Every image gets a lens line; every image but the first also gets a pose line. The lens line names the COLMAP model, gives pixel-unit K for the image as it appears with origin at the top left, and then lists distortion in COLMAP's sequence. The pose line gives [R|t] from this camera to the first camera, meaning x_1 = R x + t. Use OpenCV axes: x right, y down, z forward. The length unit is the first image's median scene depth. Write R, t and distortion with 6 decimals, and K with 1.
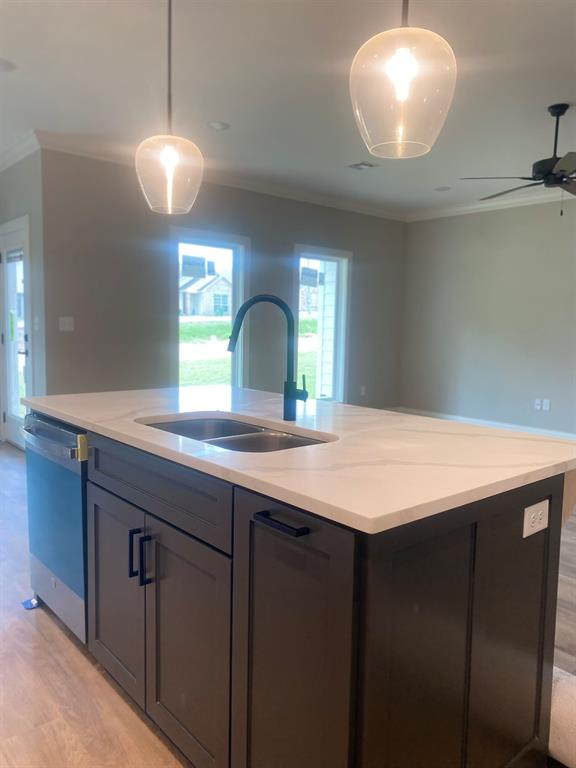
lens RADIAL K [[588.1, 0, 288.0], [0, 588.1, 384.0], [0, 0, 1]] dist [-0.010306, -0.003338]
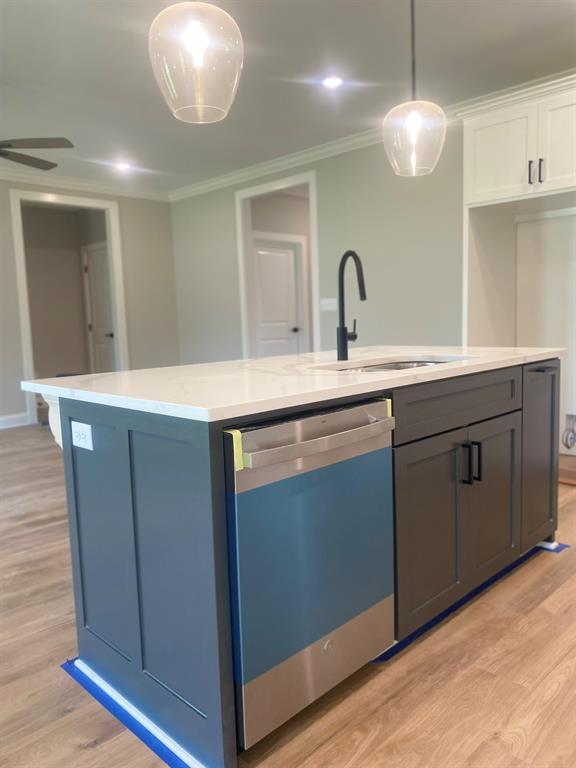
lens RADIAL K [[589.5, 0, 288.0], [0, 589.5, 384.0], [0, 0, 1]] dist [0.016114, -0.002968]
pose [[-0.065083, -0.131988, 0.989112, -1.264488], [0.143347, 0.979697, 0.140164, -0.080016], [-0.987530, 0.150909, -0.044841, 1.250839]]
